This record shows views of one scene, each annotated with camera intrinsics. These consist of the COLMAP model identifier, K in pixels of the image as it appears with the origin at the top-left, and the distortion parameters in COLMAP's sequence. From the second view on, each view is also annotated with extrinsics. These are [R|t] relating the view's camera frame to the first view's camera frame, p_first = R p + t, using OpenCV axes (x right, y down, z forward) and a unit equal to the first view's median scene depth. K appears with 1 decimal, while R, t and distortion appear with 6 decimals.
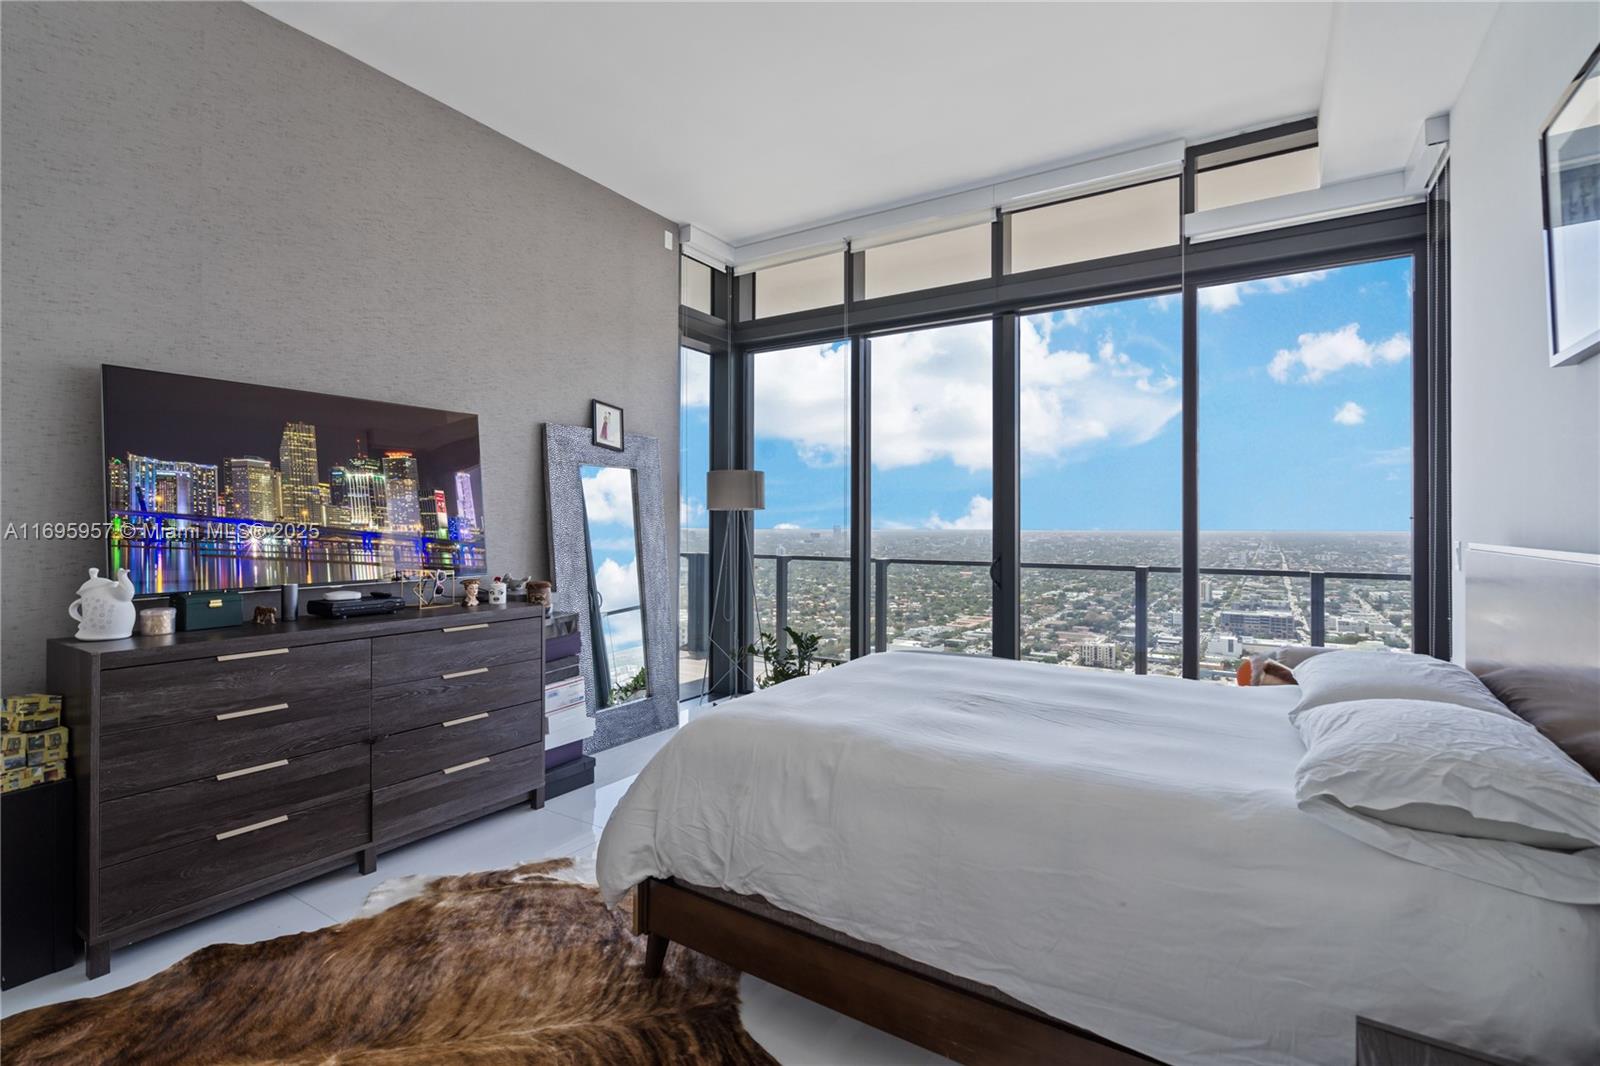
lens RADIAL K [[740.3, 0, 814.0], [0, 740.3, 520.7], [0, 0, 1]] dist [-0.004235, 0.002158]
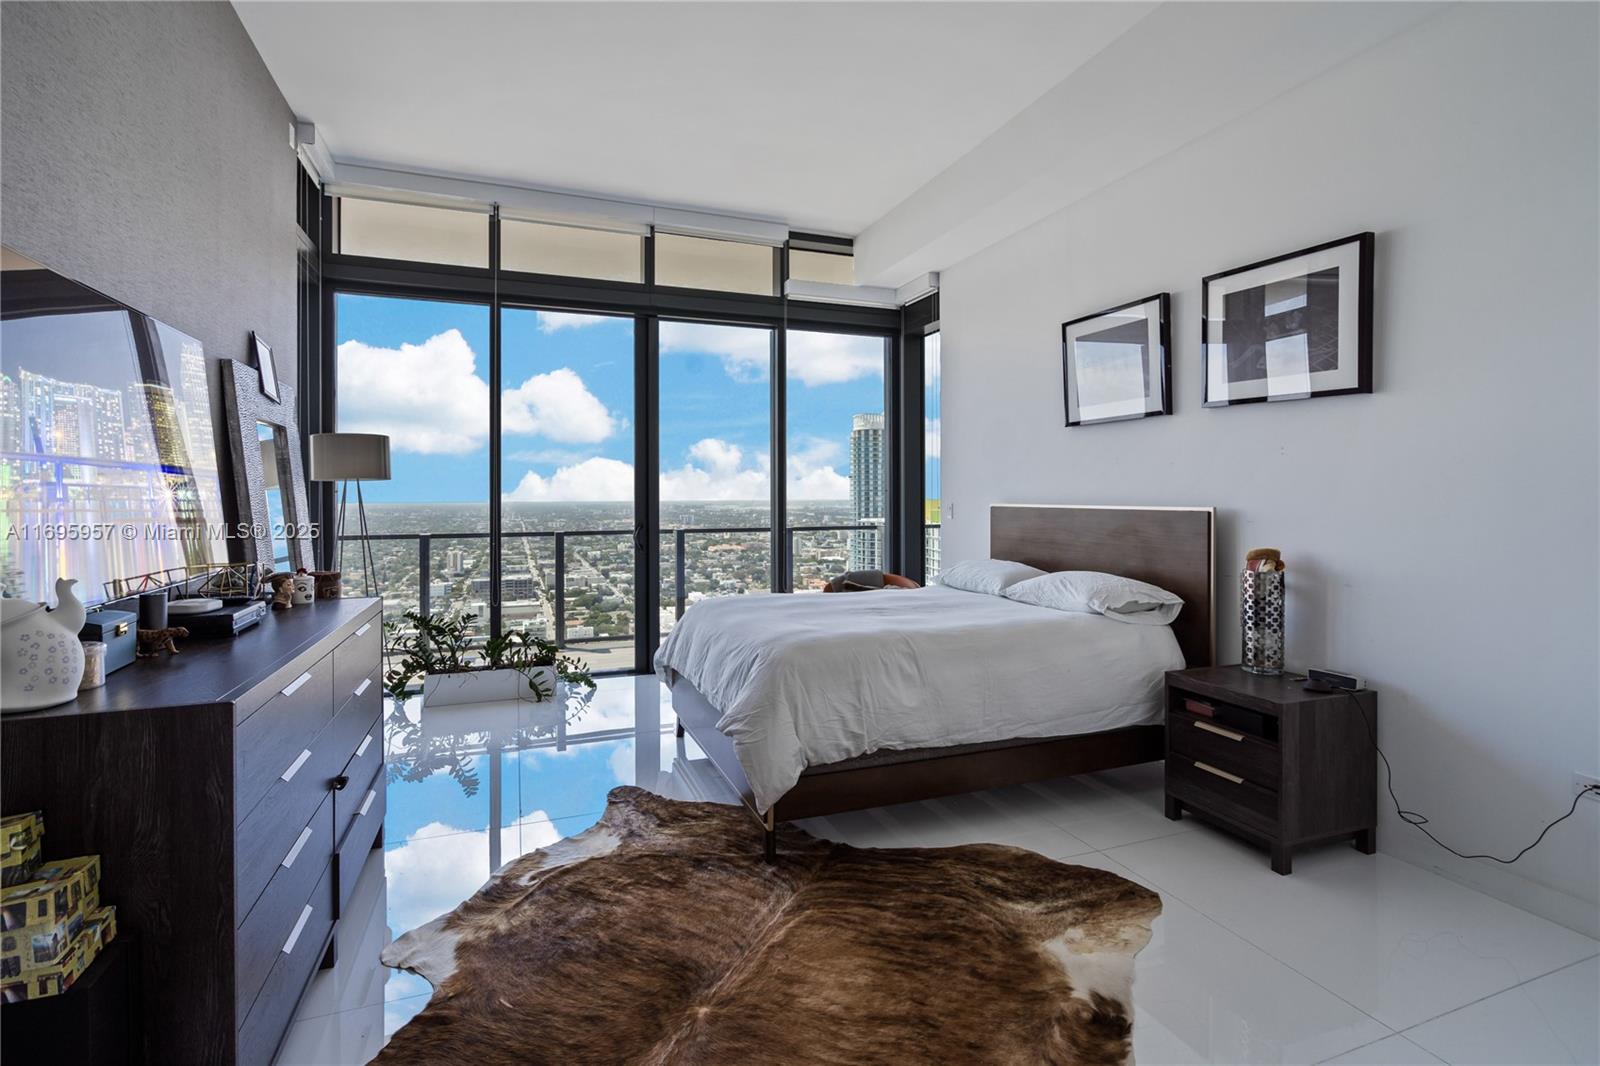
lens RADIAL K [[740.3, 0, 800.9], [0, 740.3, 499.6], [0, 0, 1]] dist [-0.004235, 0.002158]
pose [[0.600455, -0.008568, 0.799612, -0.838506], [0.001492, 0.999953, 0.009594, 0.000120], [-0.799657, -0.004567, 0.600440, 0.158964]]
